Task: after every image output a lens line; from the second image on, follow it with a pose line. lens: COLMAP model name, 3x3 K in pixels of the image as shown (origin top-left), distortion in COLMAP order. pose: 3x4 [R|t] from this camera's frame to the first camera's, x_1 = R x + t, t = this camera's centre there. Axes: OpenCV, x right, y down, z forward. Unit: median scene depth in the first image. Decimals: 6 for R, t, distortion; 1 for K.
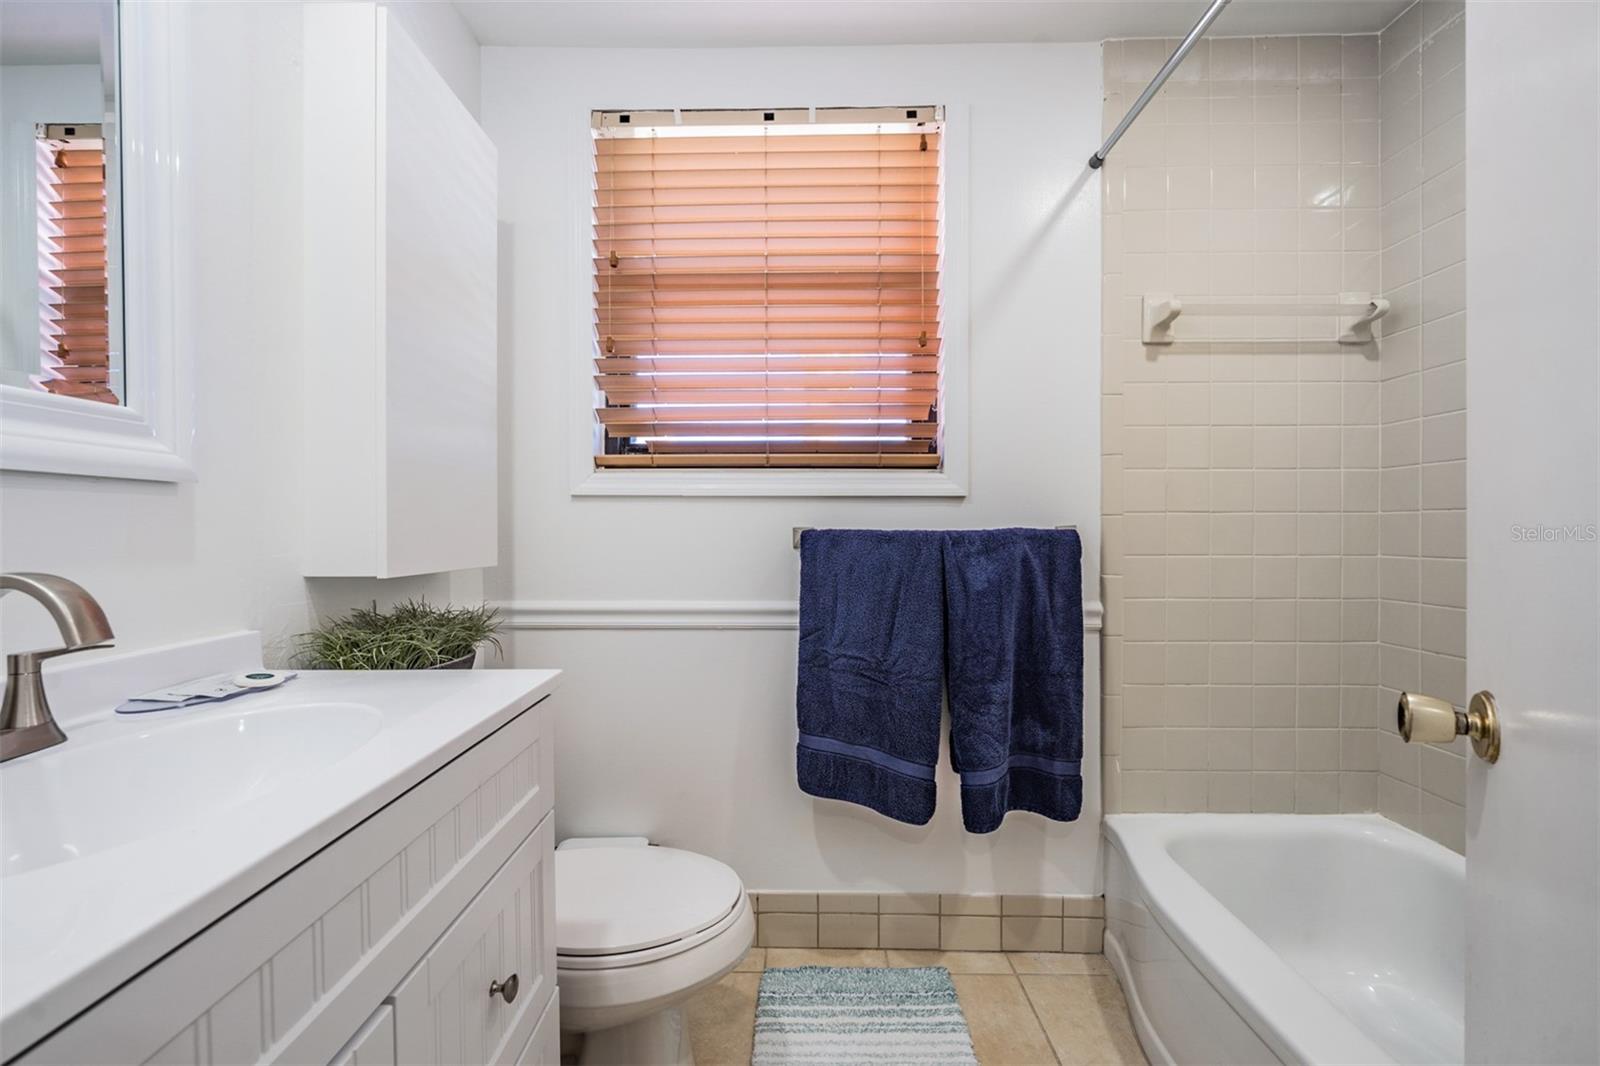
lens RADIAL K [[635.1, 0, 794.8], [0, 635.1, 538.6], [0, 0, 1]] dist [-0.000125, -0.000135]
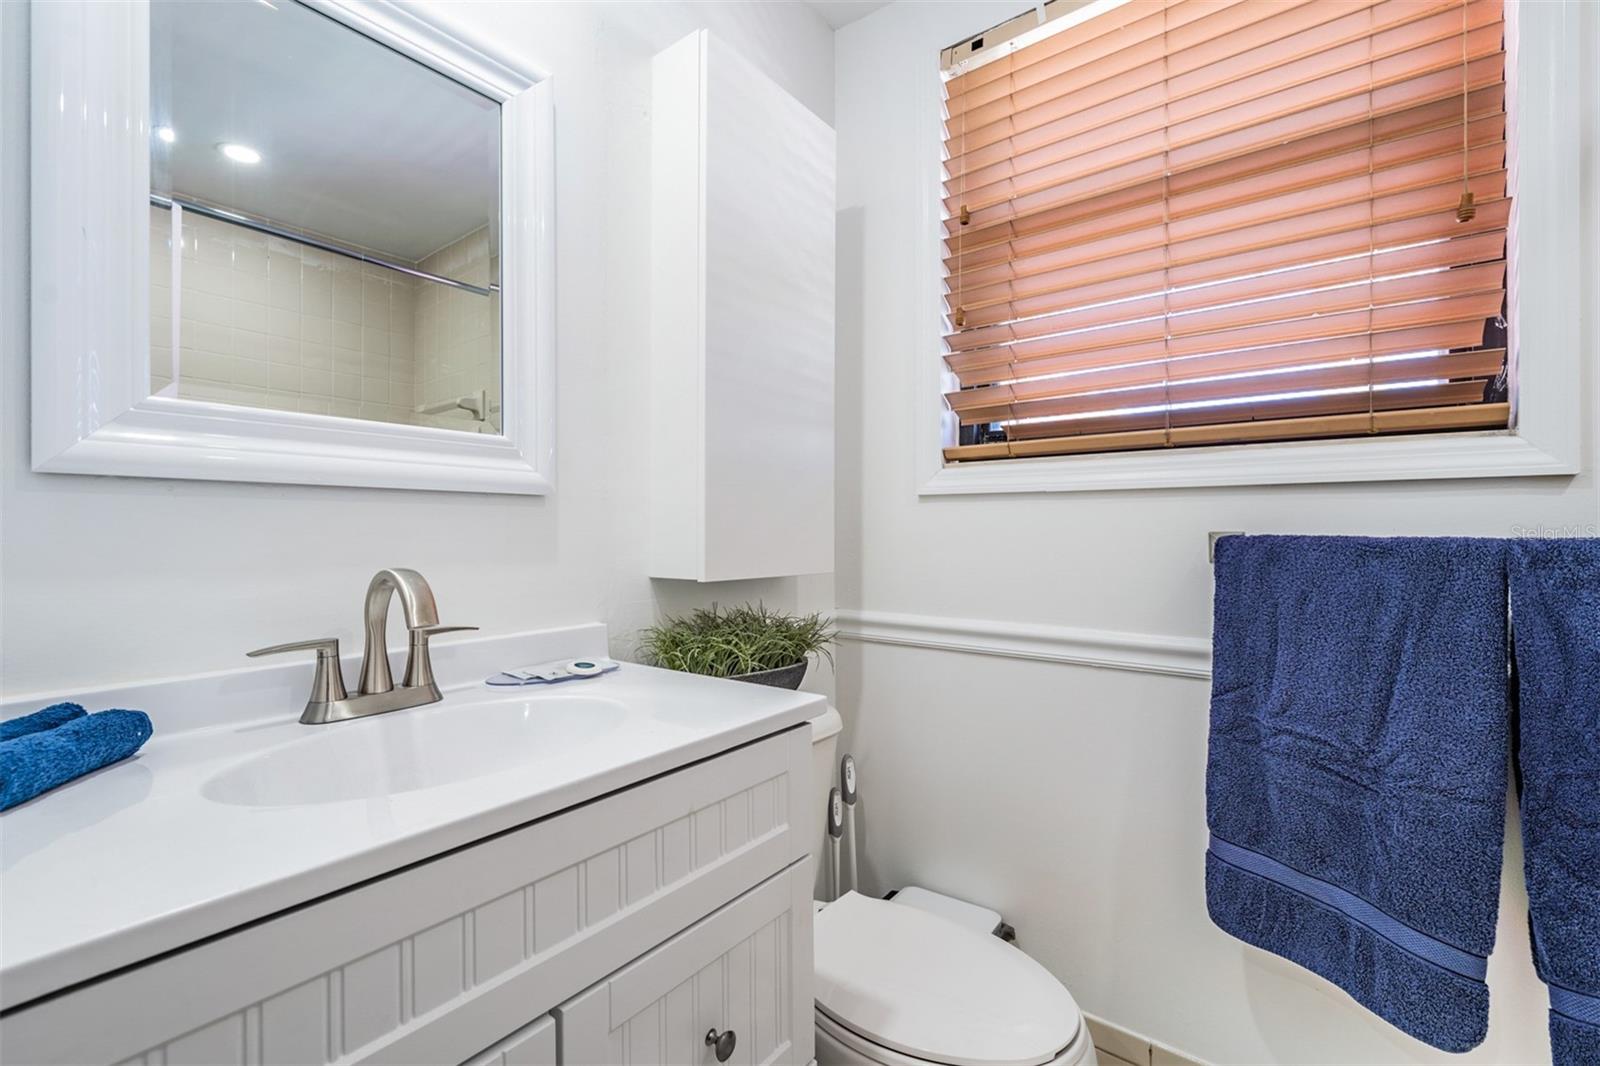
lens RADIAL K [[710.8, 0, 800.0], [0, 710.8, 533.0], [0, 0, 1]] dist [0.000665, 0.000243]
pose [[0.792308, 0.001999, -0.610118, 0.121503], [-0.009772, 0.999908, -0.009414, -0.005189], [0.610043, 0.013421, 0.792254, 0.122814]]
